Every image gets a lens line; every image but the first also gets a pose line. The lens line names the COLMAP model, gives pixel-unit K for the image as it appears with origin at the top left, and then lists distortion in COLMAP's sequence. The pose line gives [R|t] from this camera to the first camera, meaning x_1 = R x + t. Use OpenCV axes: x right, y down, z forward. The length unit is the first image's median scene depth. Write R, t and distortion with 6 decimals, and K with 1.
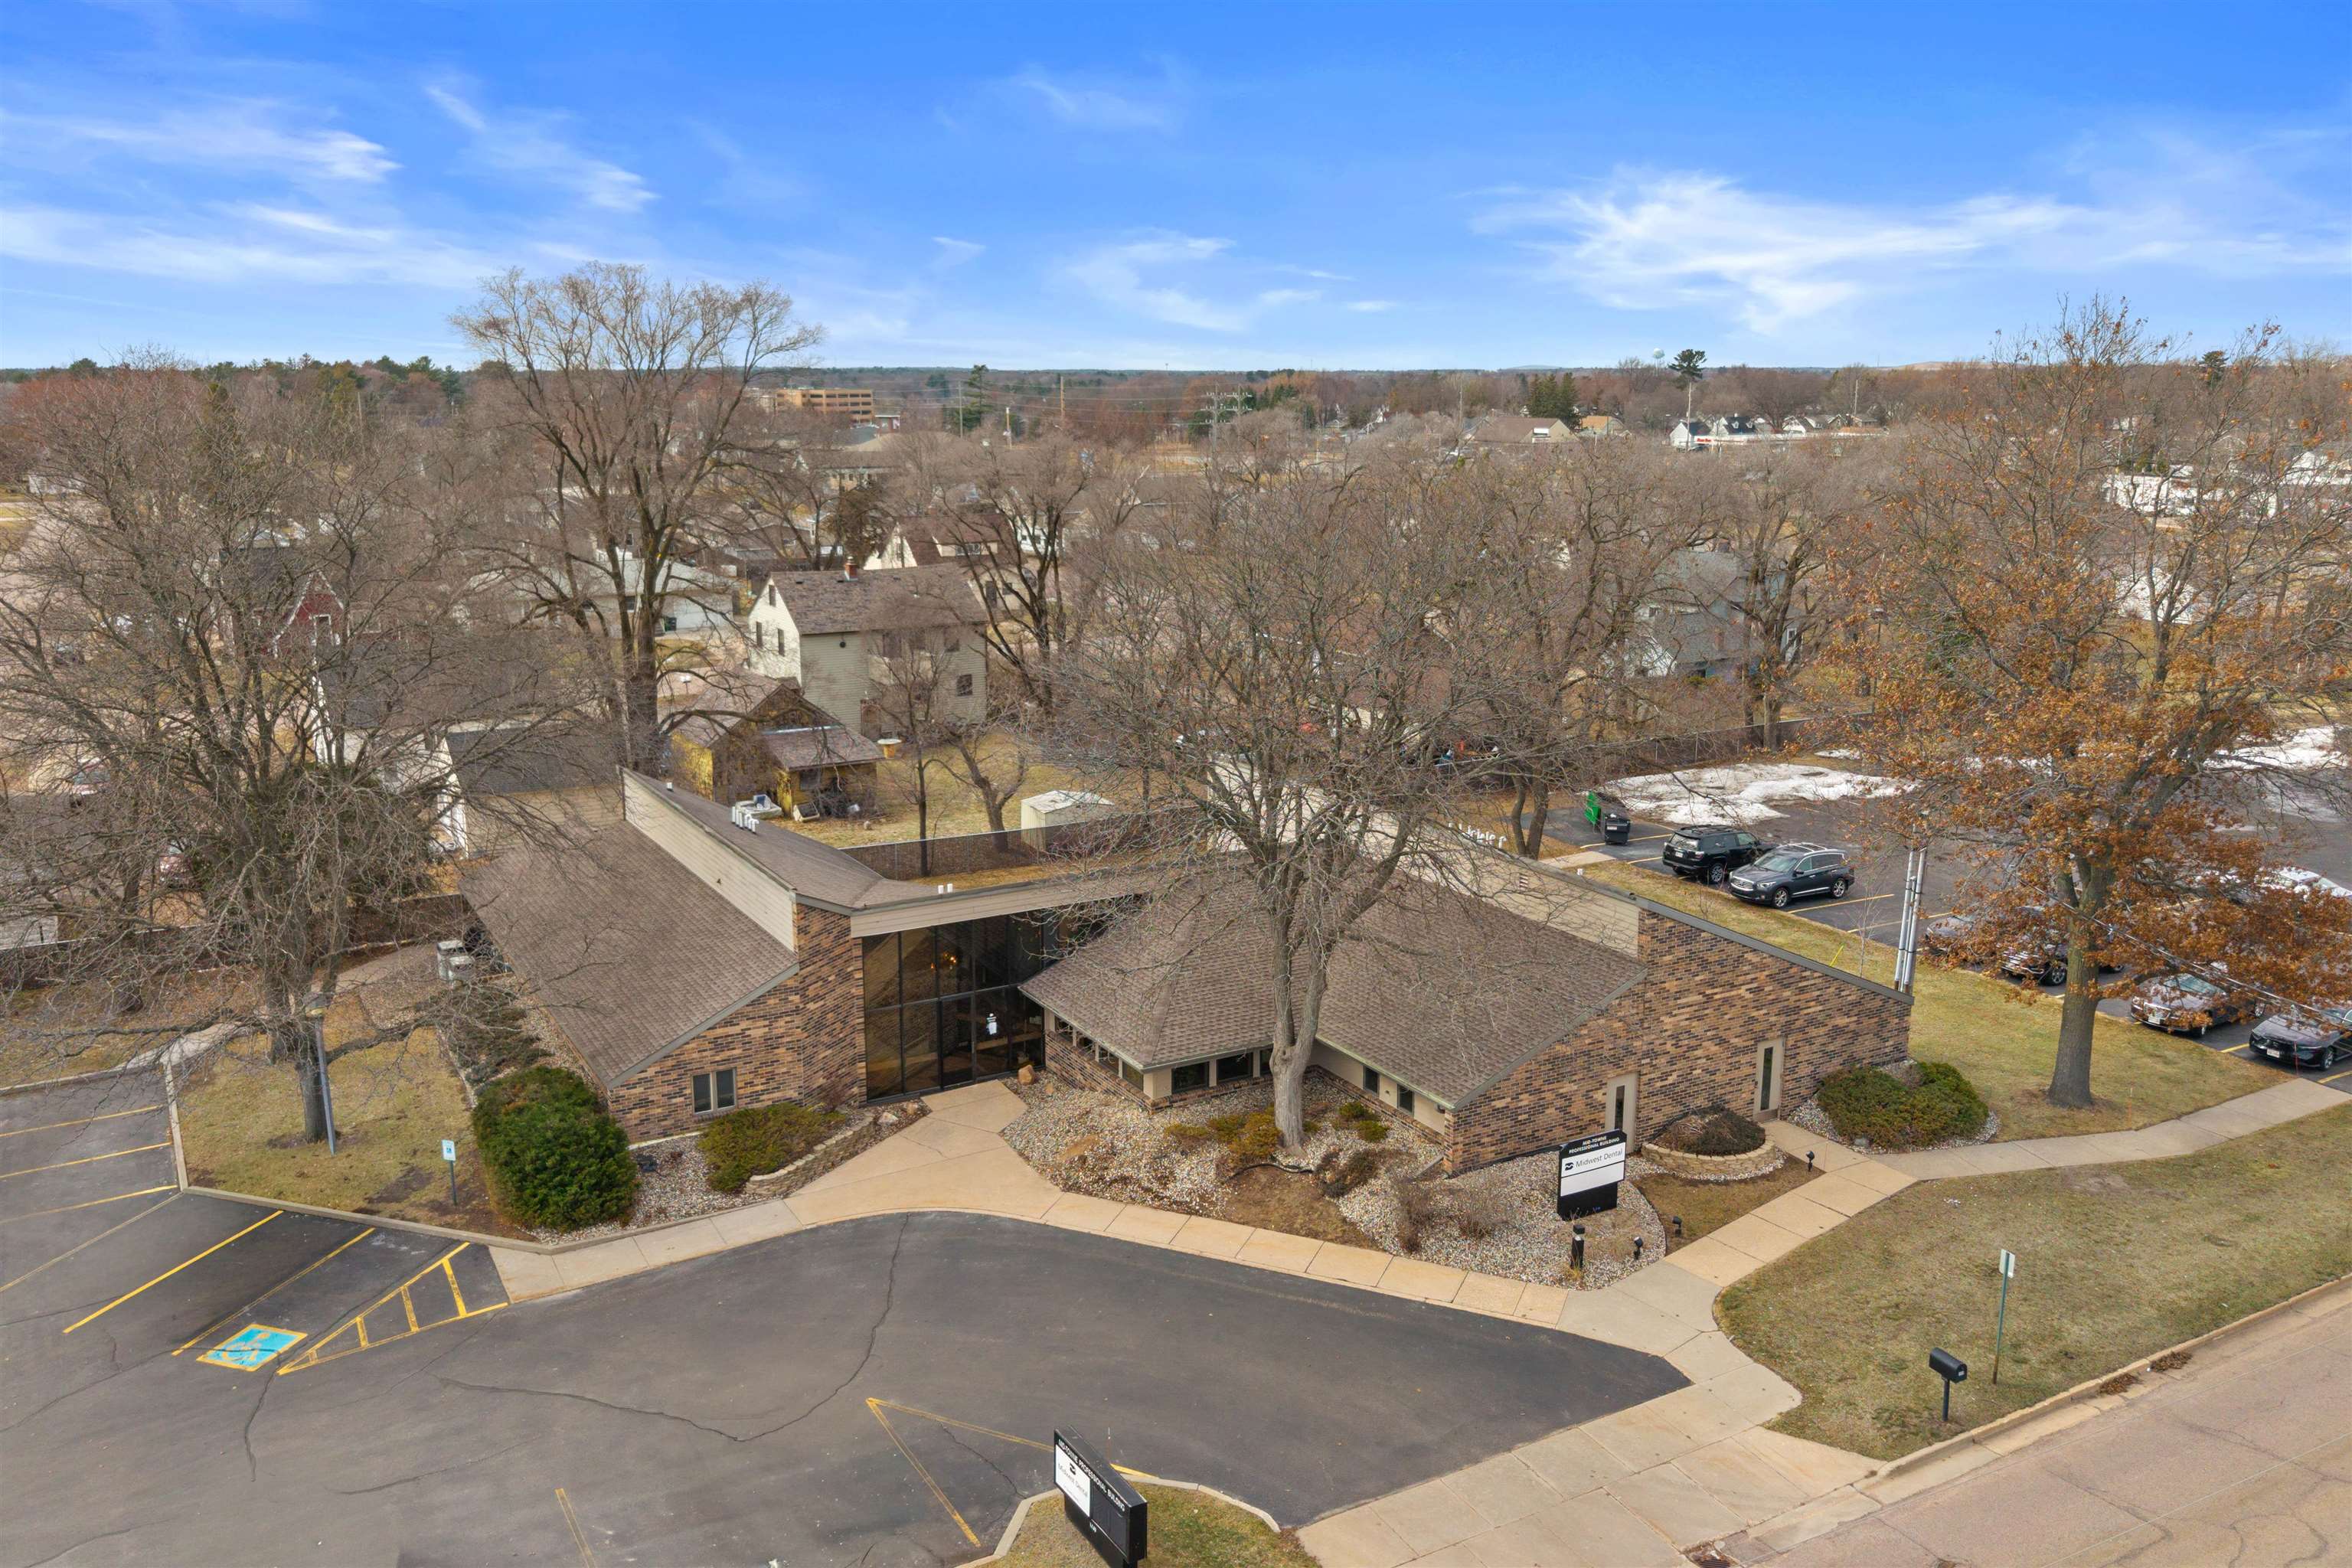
lens RADIAL K [[1891.8, 0, 1213.9], [0, 1891.8, 781.8], [0, 0, 1]] dist [0.060573, -0.047441]
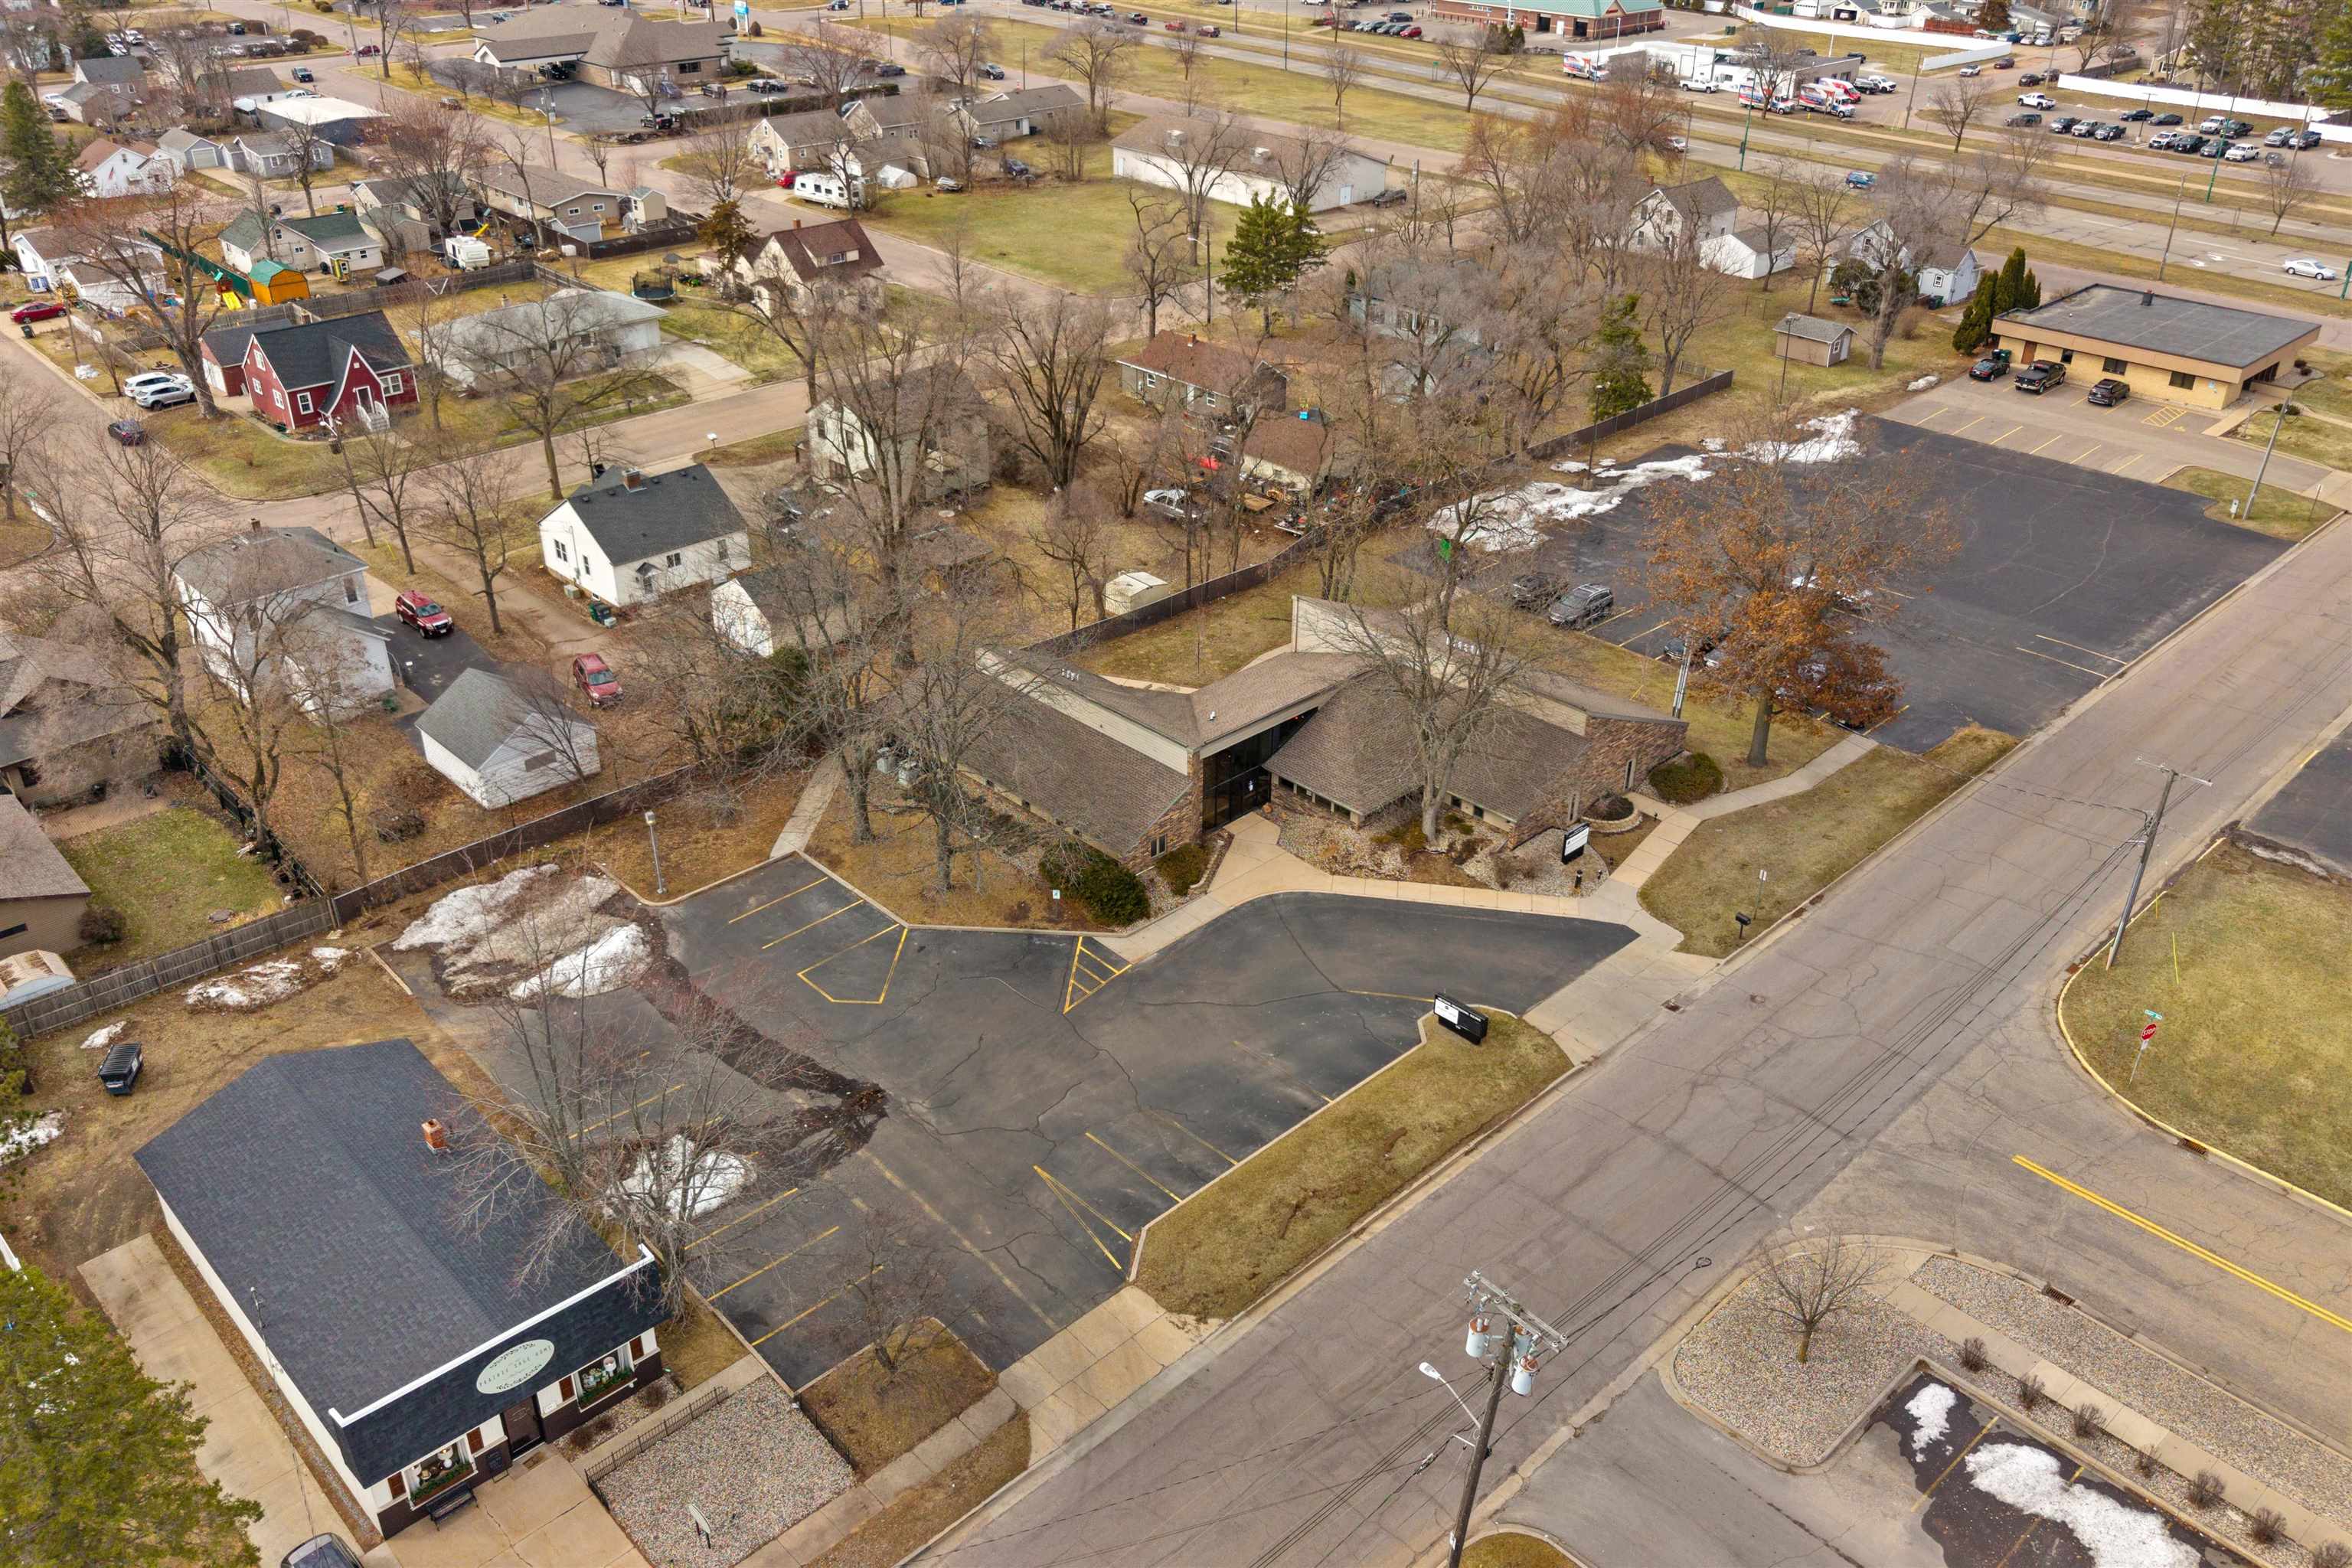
lens RADIAL K [[1846.1, 0, 1176.0], [0, 1846.1, 784.0], [0, 0, 1]] dist [0.079297, -0.164264]
pose [[0.973835, -0.109150, 0.199328, -0.645804], [0.046553, 0.954319, 0.295140, -0.493683], [-0.222437, -0.278139, 0.934431, -0.848153]]
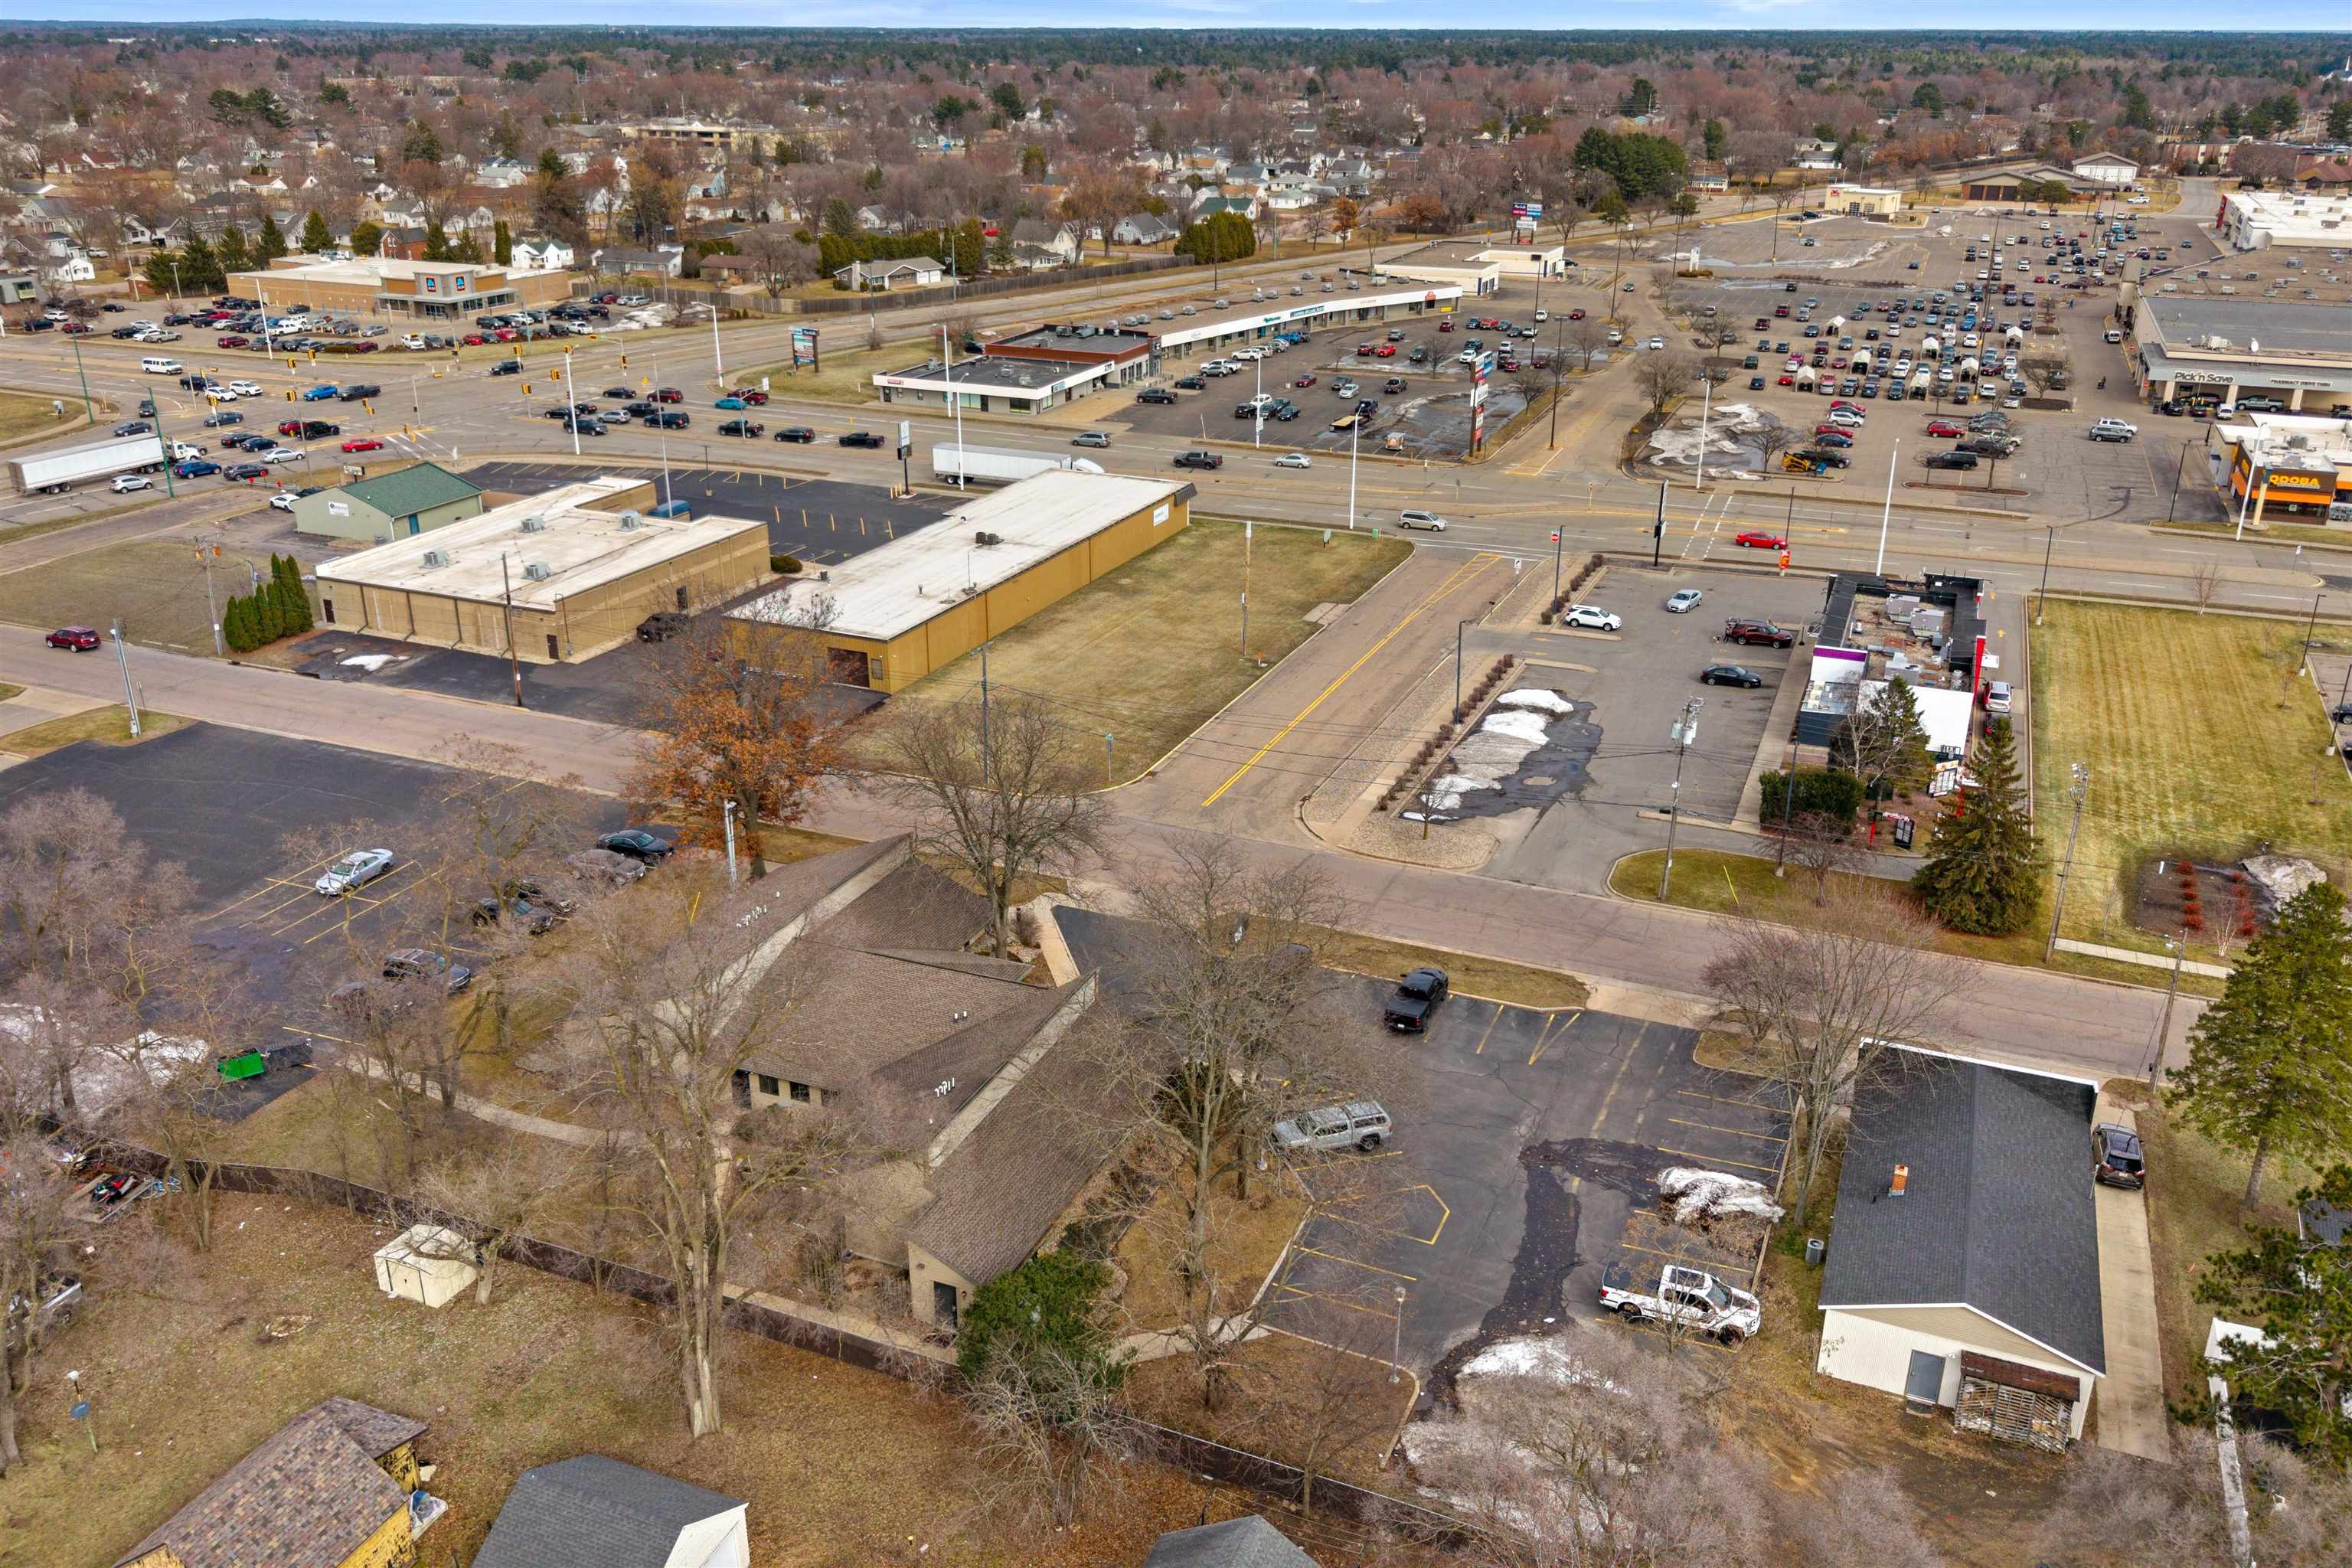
lens RADIAL K [[1855.9, 0, 1176.0], [0, 1855.9, 784.0], [0, 0, 1]] dist [0.030768, -0.045956]
pose [[-0.596885, -0.307776, 0.740946, -1.752067], [0.169252, 0.854414, 0.491253, -1.124202], [-0.784272, 0.418628, -0.457896, 1.812937]]
